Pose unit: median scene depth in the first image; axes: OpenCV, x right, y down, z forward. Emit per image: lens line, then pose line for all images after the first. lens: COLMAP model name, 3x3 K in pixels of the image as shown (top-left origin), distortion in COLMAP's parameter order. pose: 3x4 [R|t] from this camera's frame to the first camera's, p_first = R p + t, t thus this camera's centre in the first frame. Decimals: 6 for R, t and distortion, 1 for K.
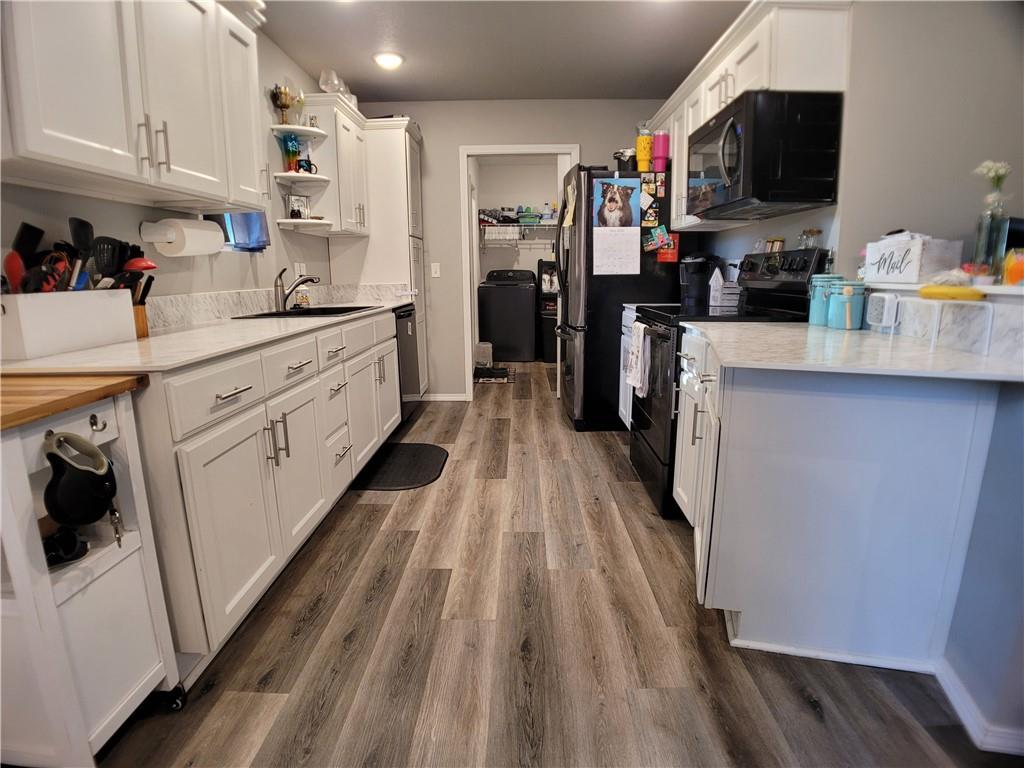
lens RADIAL K [[537.0, 0, 512.0], [0, 537.0, 384.0], [0, 0, 1]] dist [-0.082340, 0.018303]
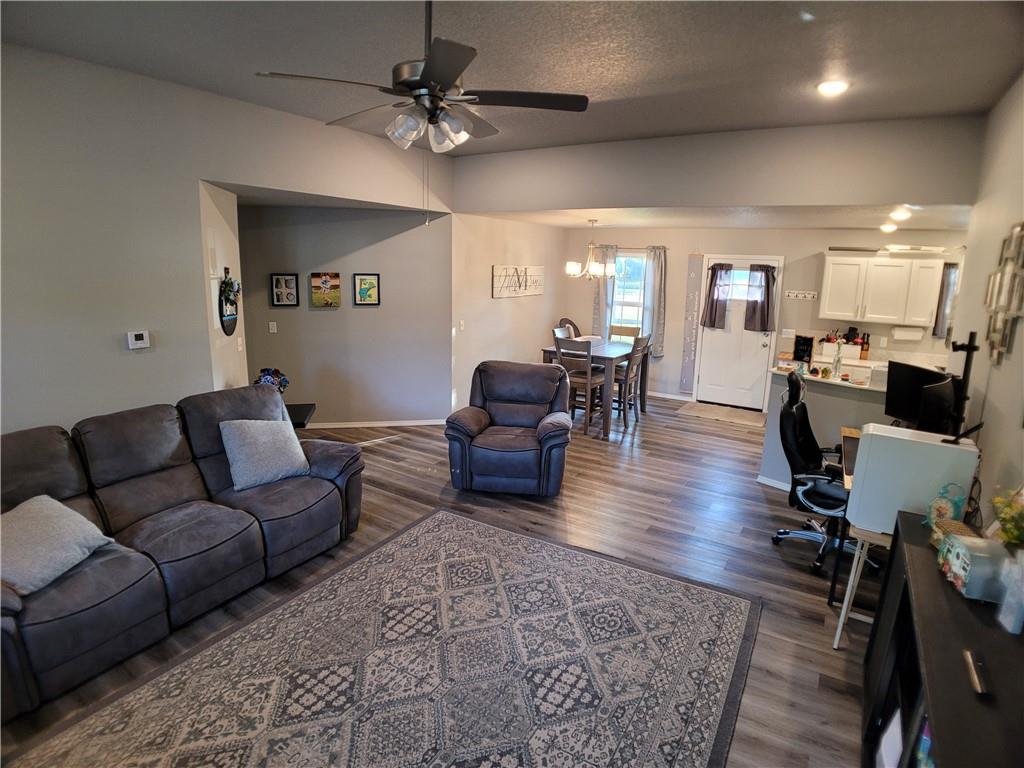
lens RADIAL K [[539.3, 0, 516.7], [0, 539.3, 374.8], [0, 0, 1]] dist [-0.088075, 0.020142]
pose [[-0.514734, 0.167791, -0.840770, 2.263087], [-0.191738, 0.933294, 0.303641, -0.397149], [0.835634, 0.317503, -0.448227, 0.401512]]
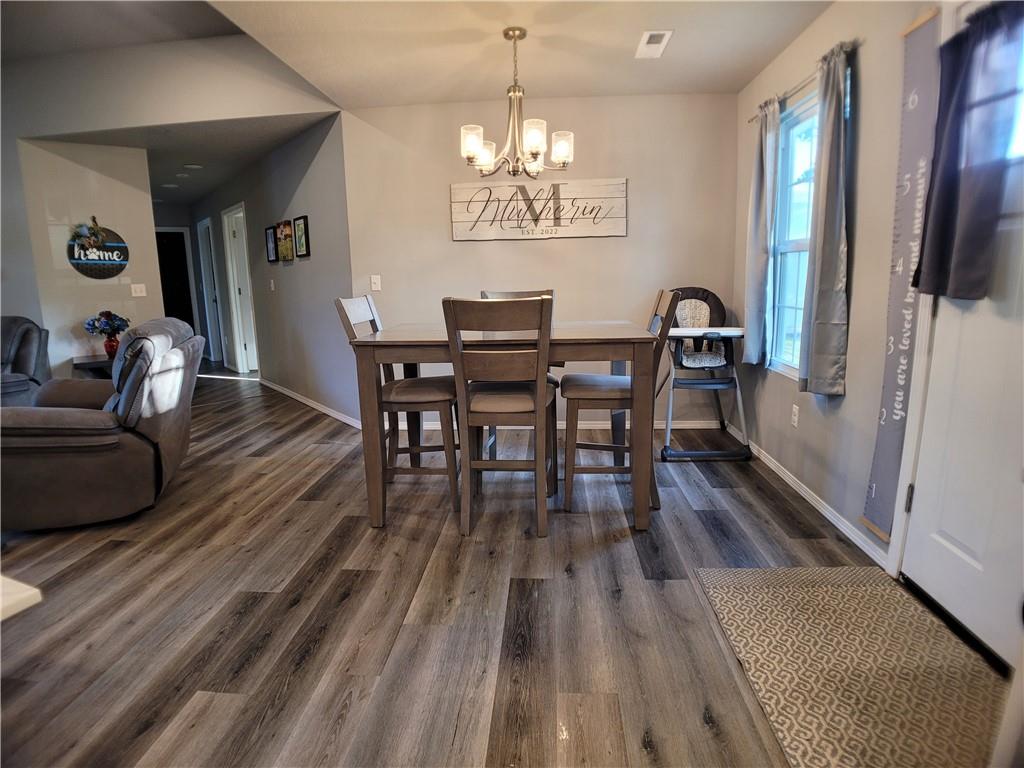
lens RADIAL K [[539.3, 0, 516.7], [0, 539.3, 374.8], [0, 0, 1]] dist [-0.088075, 0.020142]
pose [[-0.998506, 0.017656, 0.051702, -0.022973], [0.035693, 0.927277, 0.372670, -0.155773], [-0.041362, 0.373959, -0.926523, 0.559453]]
